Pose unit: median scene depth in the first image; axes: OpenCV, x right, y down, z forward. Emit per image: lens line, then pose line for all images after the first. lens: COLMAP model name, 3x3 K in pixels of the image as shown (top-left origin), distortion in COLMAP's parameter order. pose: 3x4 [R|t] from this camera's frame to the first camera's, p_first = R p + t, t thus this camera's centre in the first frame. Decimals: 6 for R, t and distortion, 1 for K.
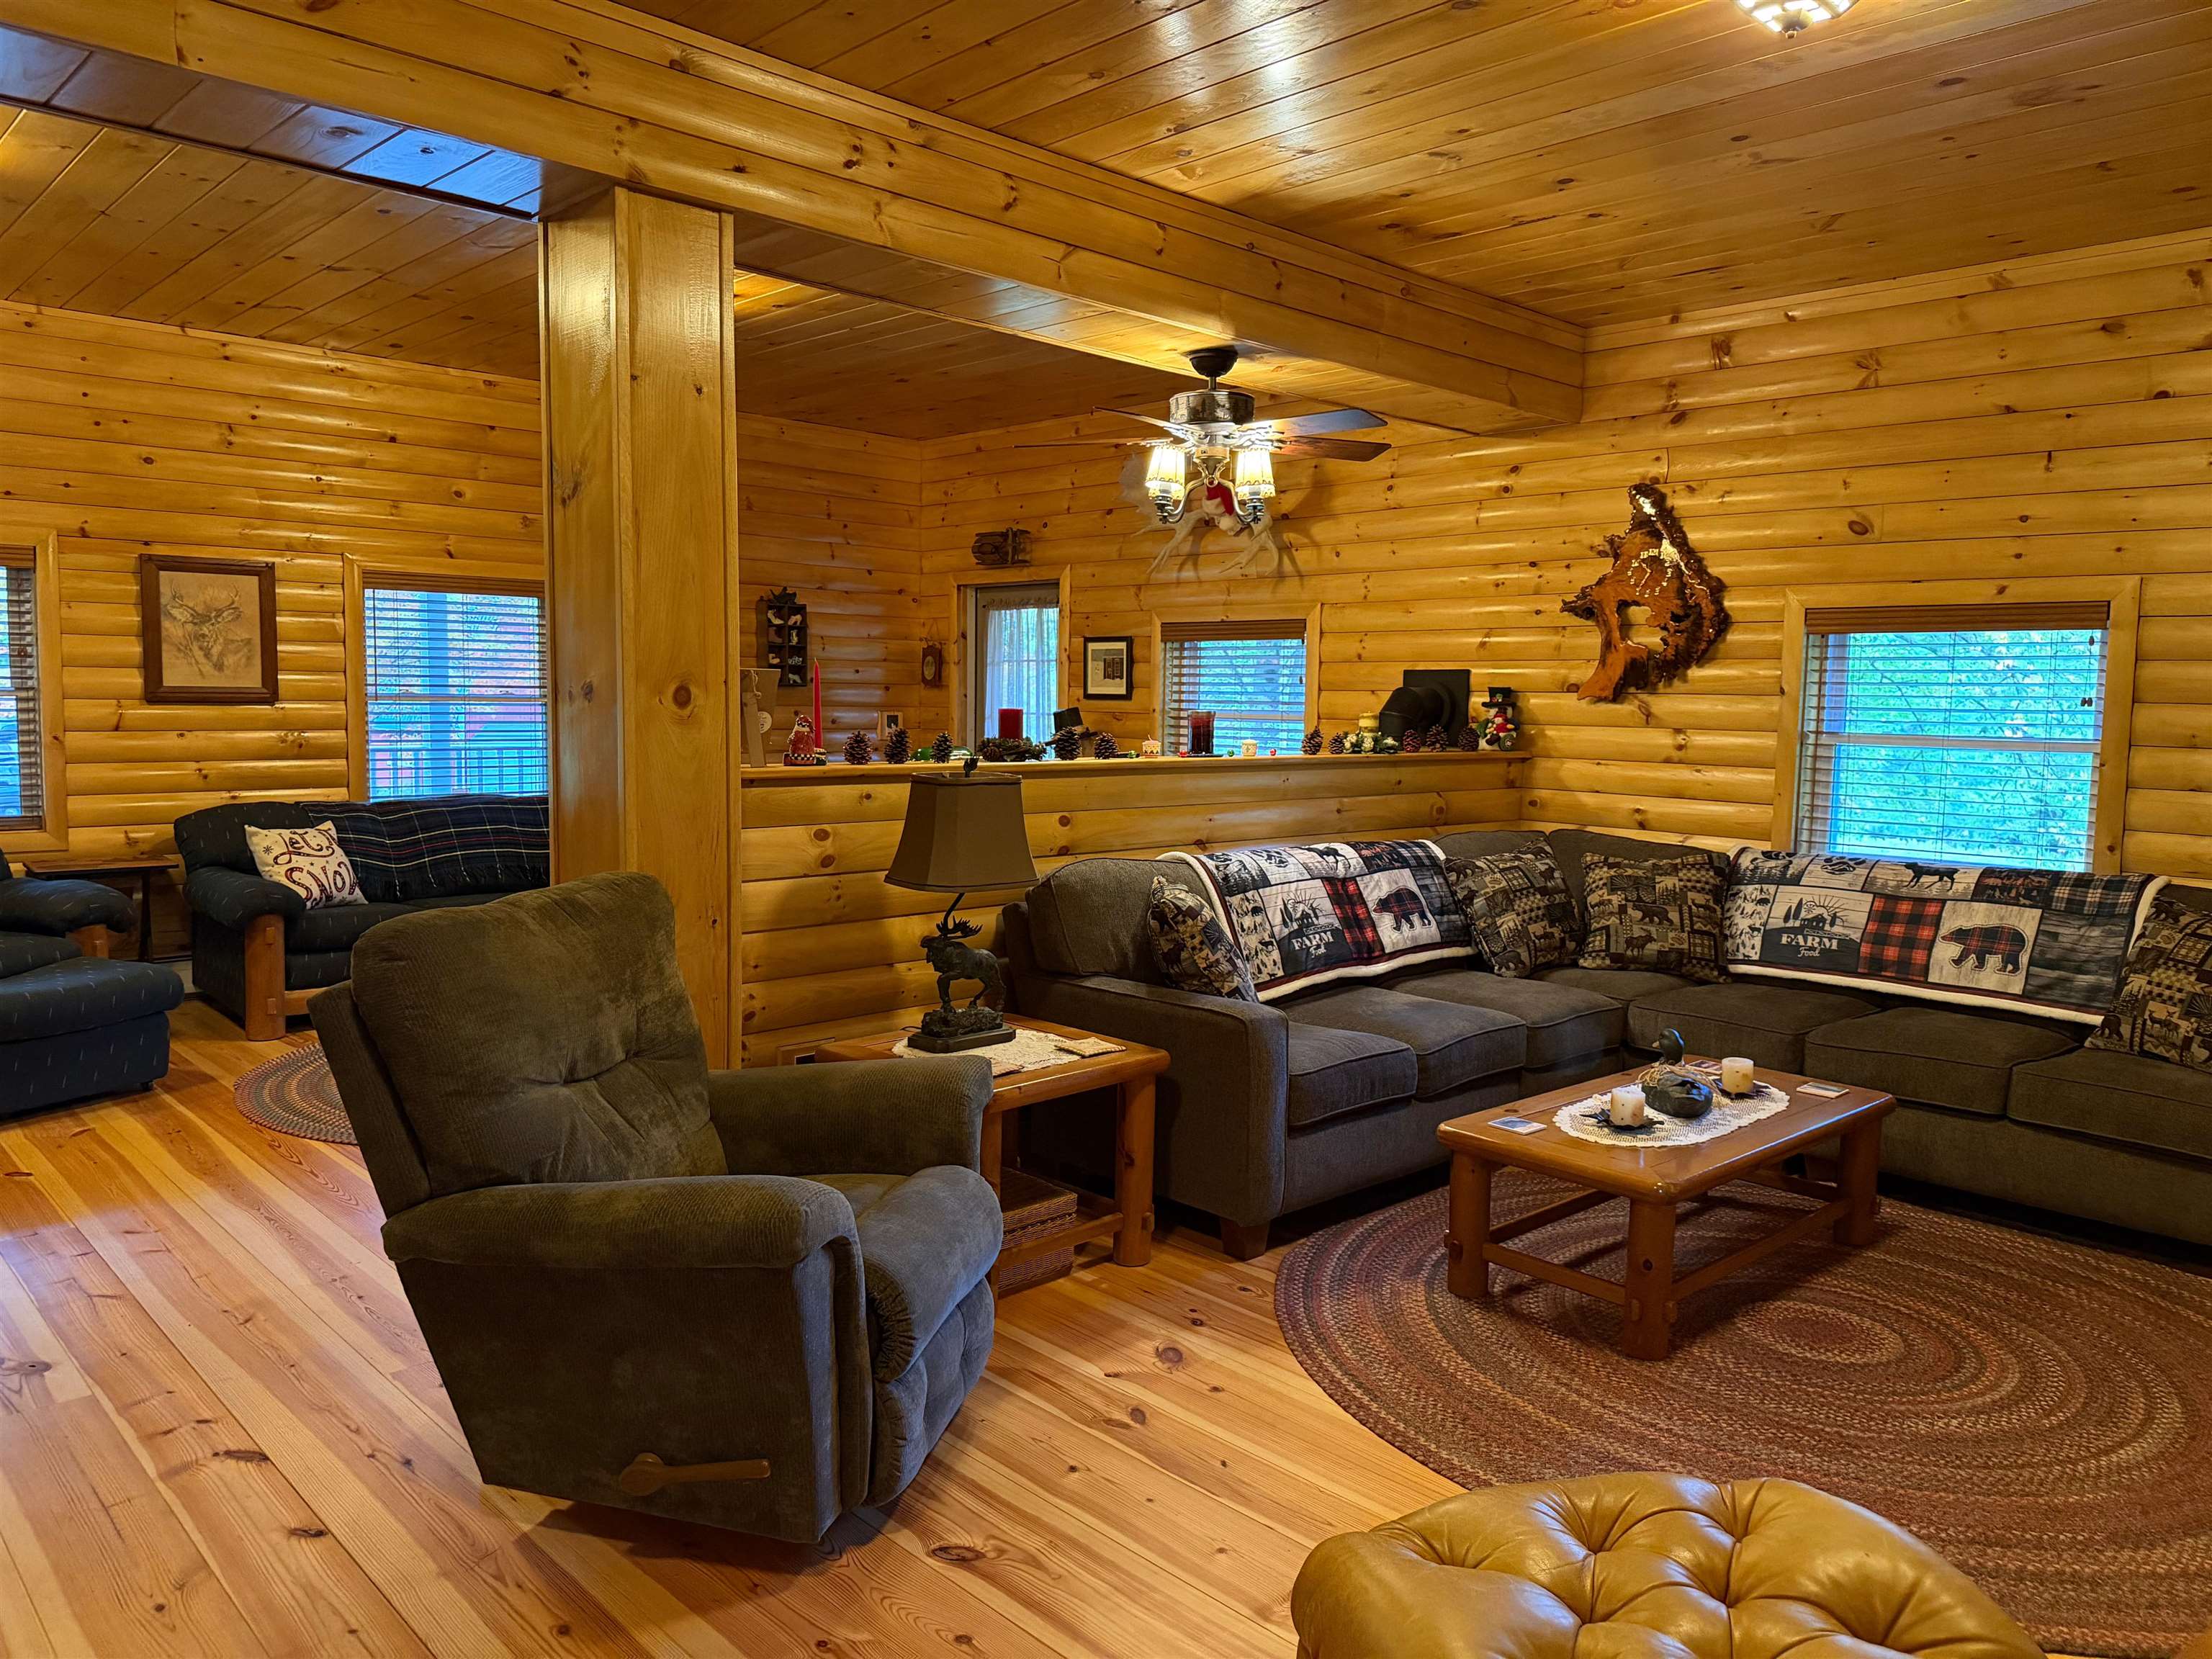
lens RADIAL K [[1574.8, 0, 1065.2], [0, 1574.8, 857.6], [0, 0, 1]] dist [0.054012, -0.074025]
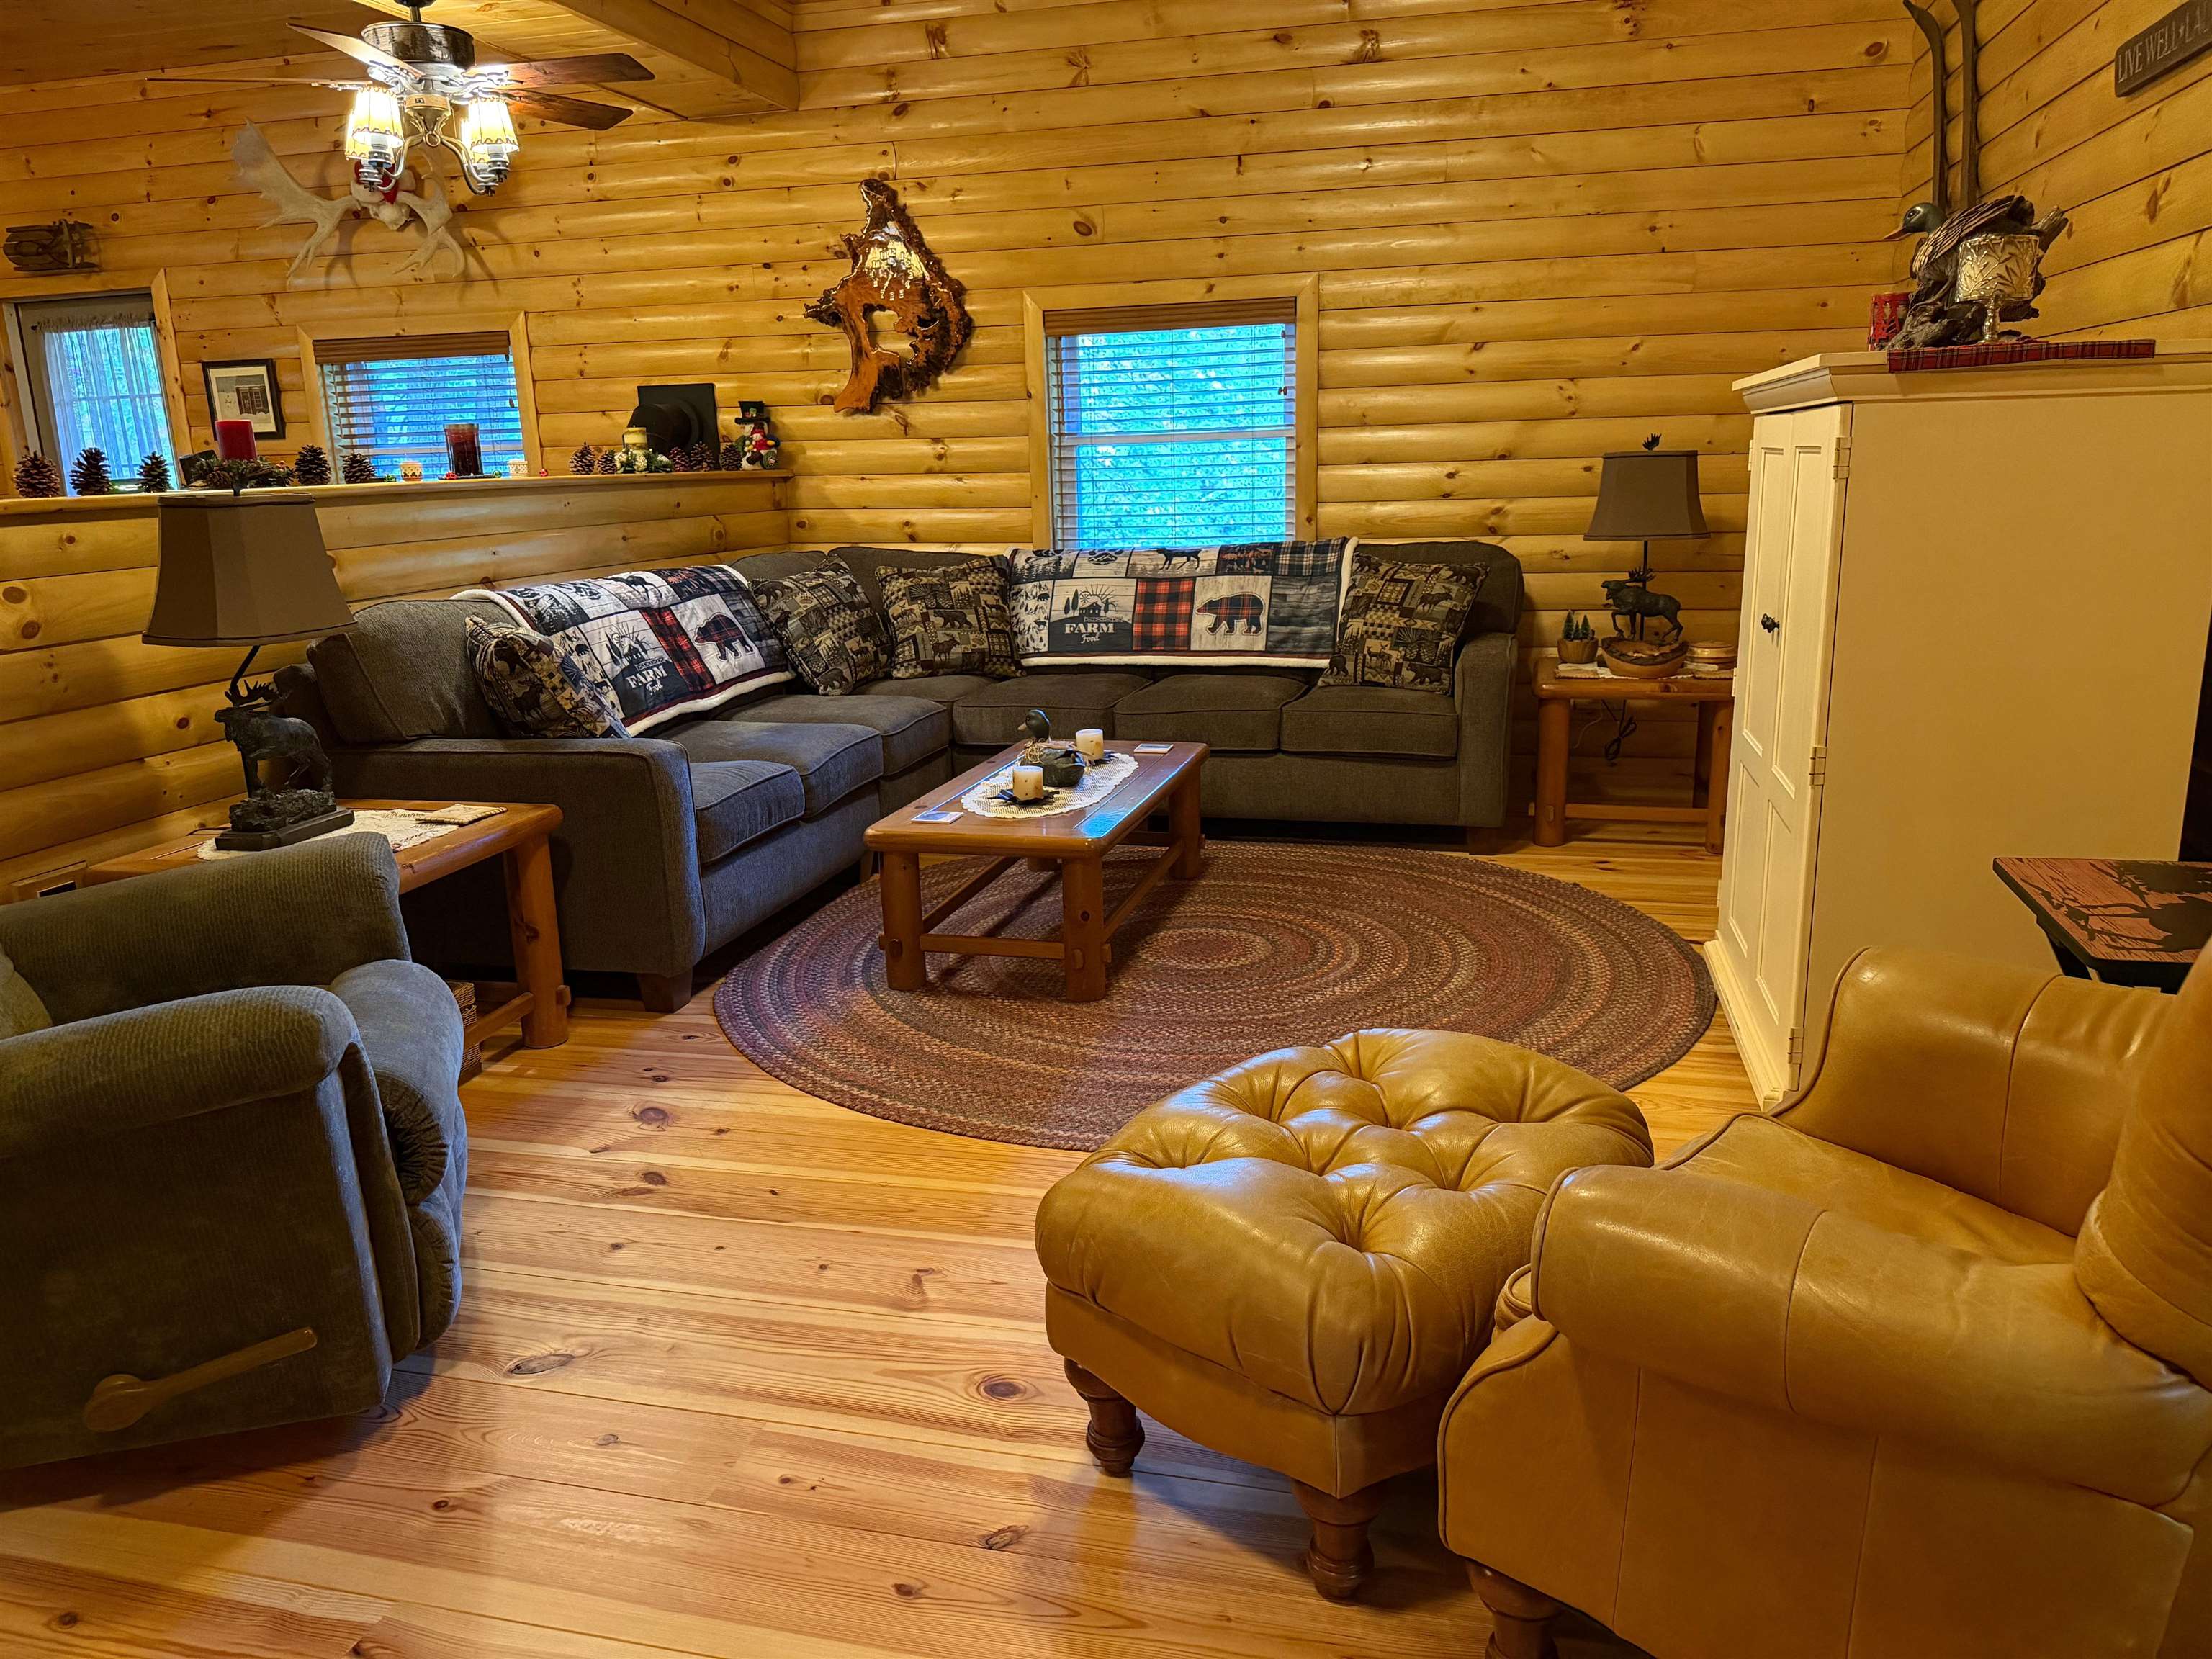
lens RADIAL K [[1574.8, 0, 1076.1], [0, 1574.8, 893.3], [0, 0, 1]] dist [0.054012, -0.074025]
pose [[0.834165, -0.180645, 0.521092, -0.145632], [0.096671, 0.978100, 0.184324, 0.031996], [-0.542977, -0.103382, 0.833359, 0.083875]]
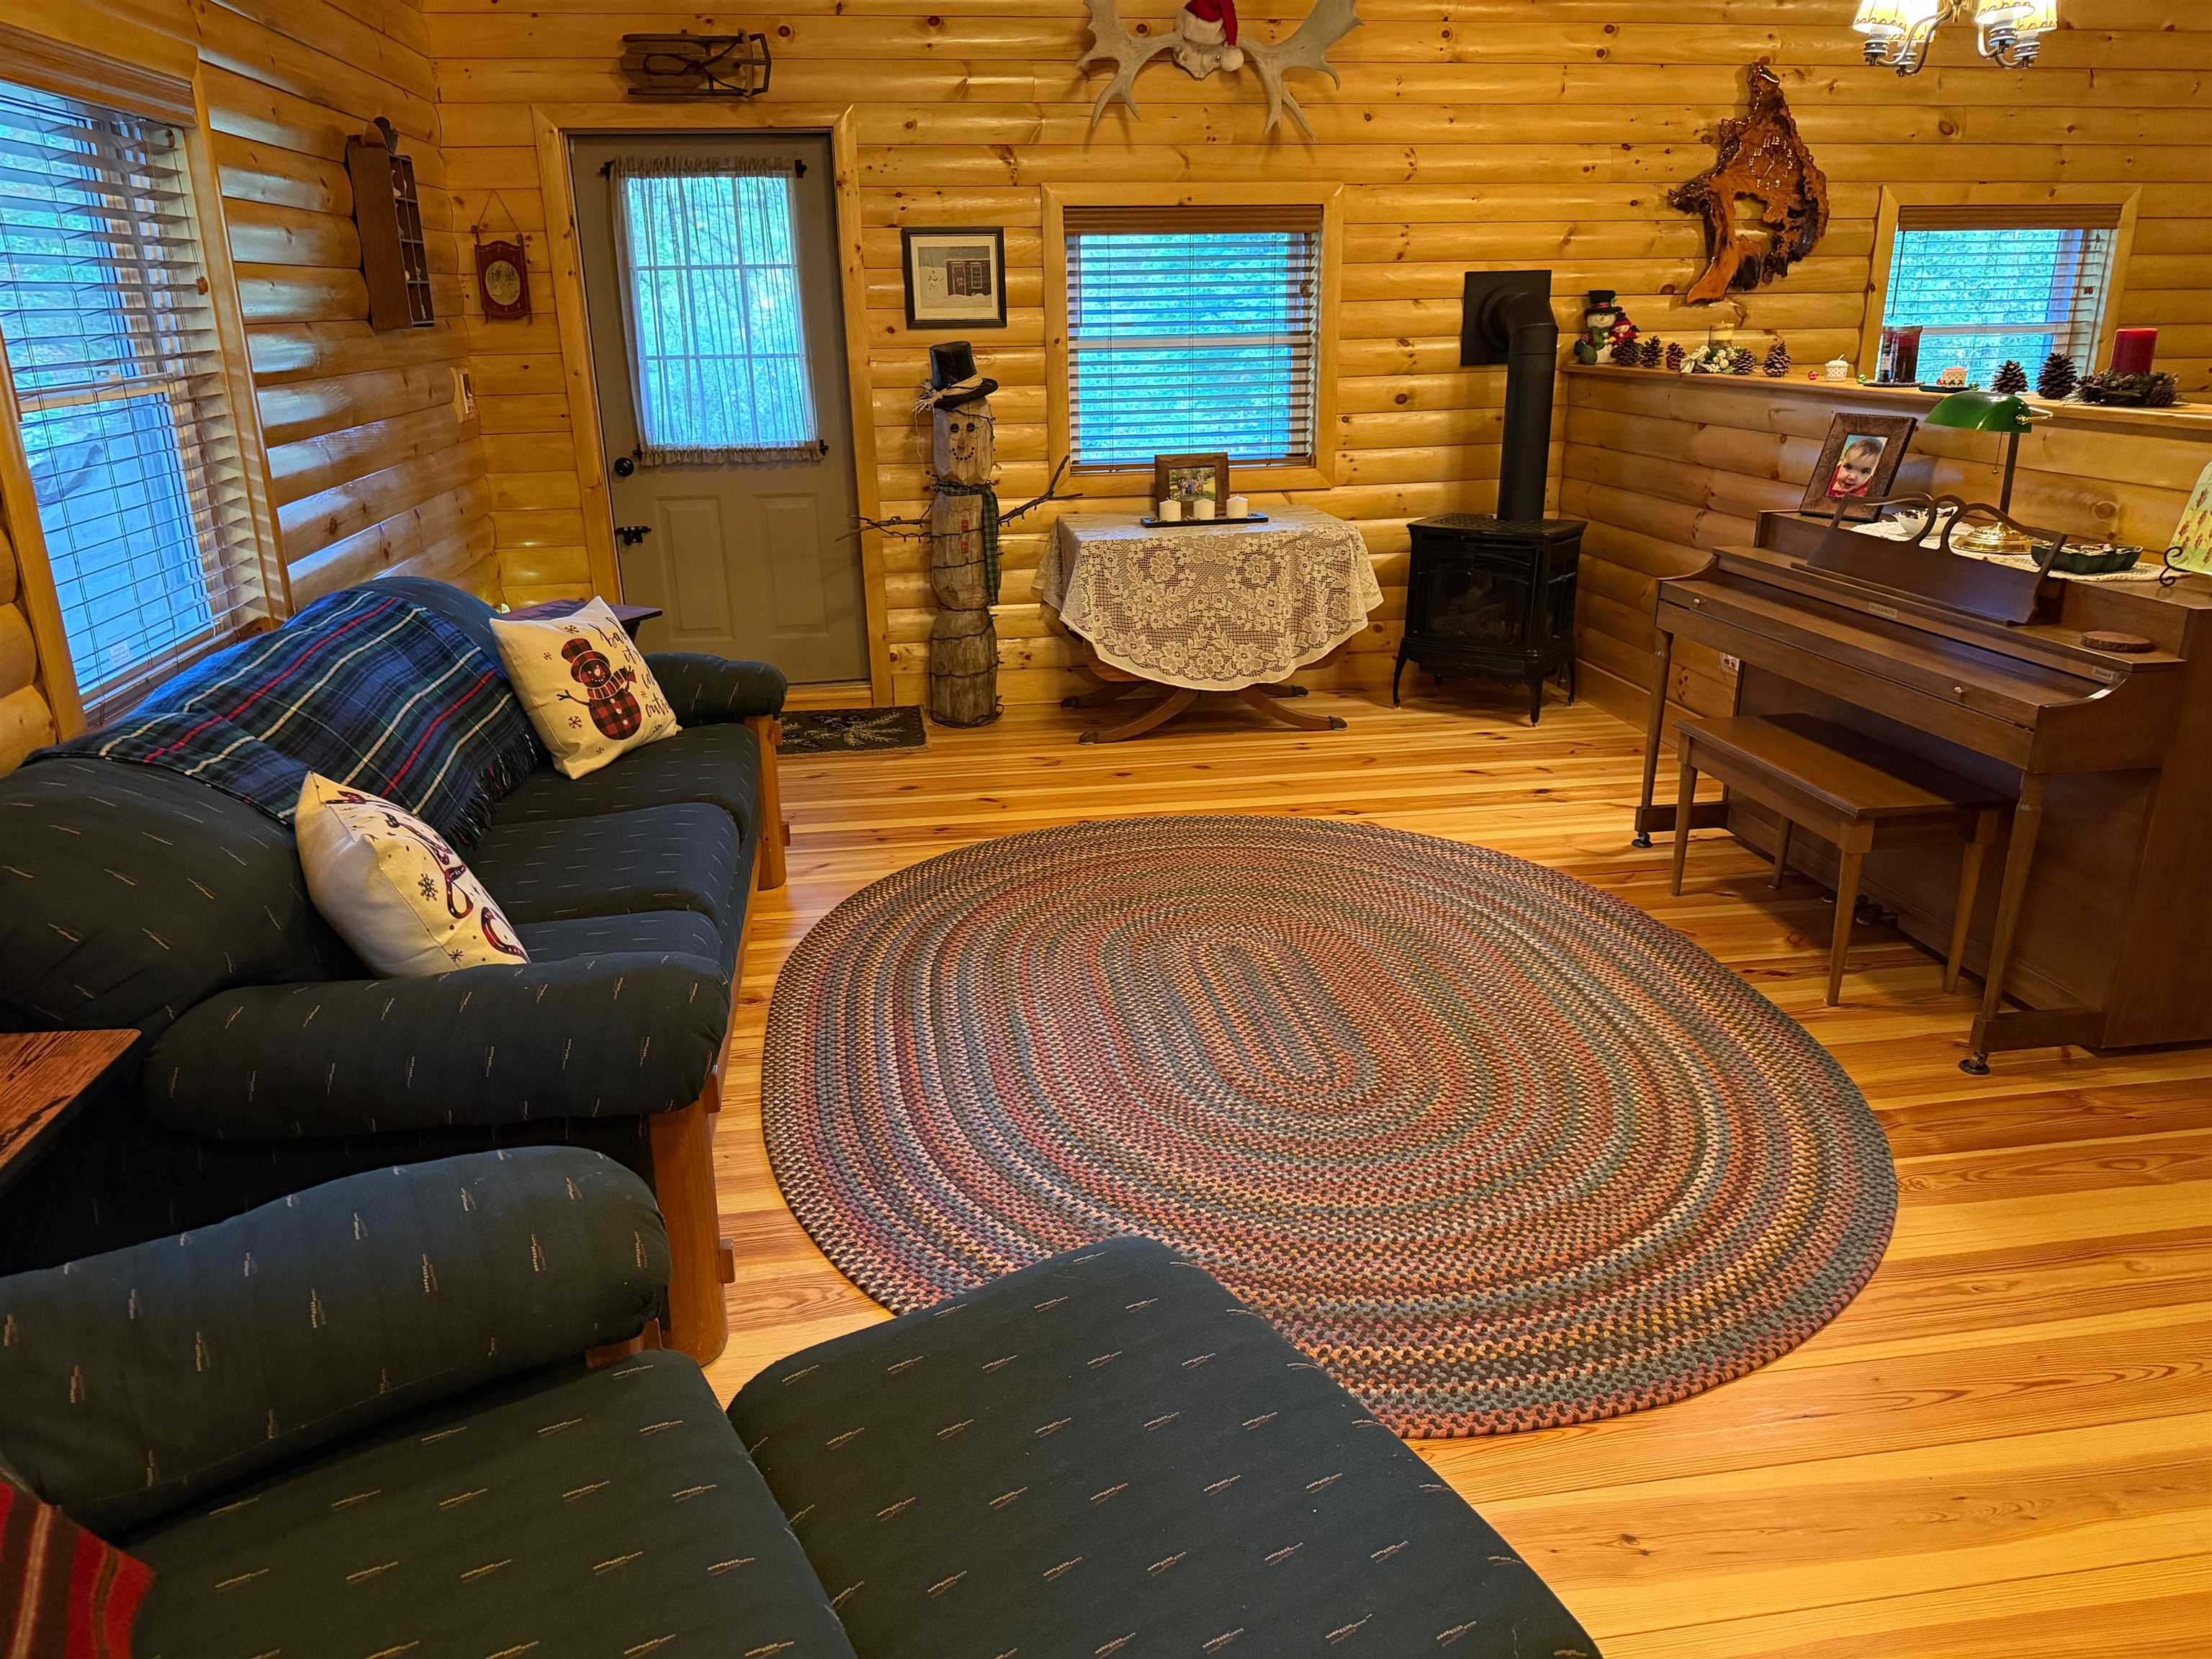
lens RADIAL K [[1574.8, 0, 1120.7], [0, 1574.8, 830.7], [0, 0, 1]] dist [0.054012, -0.074025]
pose [[0.535999, -0.288953, 0.793229, -0.873829], [0.113460, 0.955733, 0.271481, -0.116138], [-0.836559, -0.055514, 0.545056, 0.922333]]
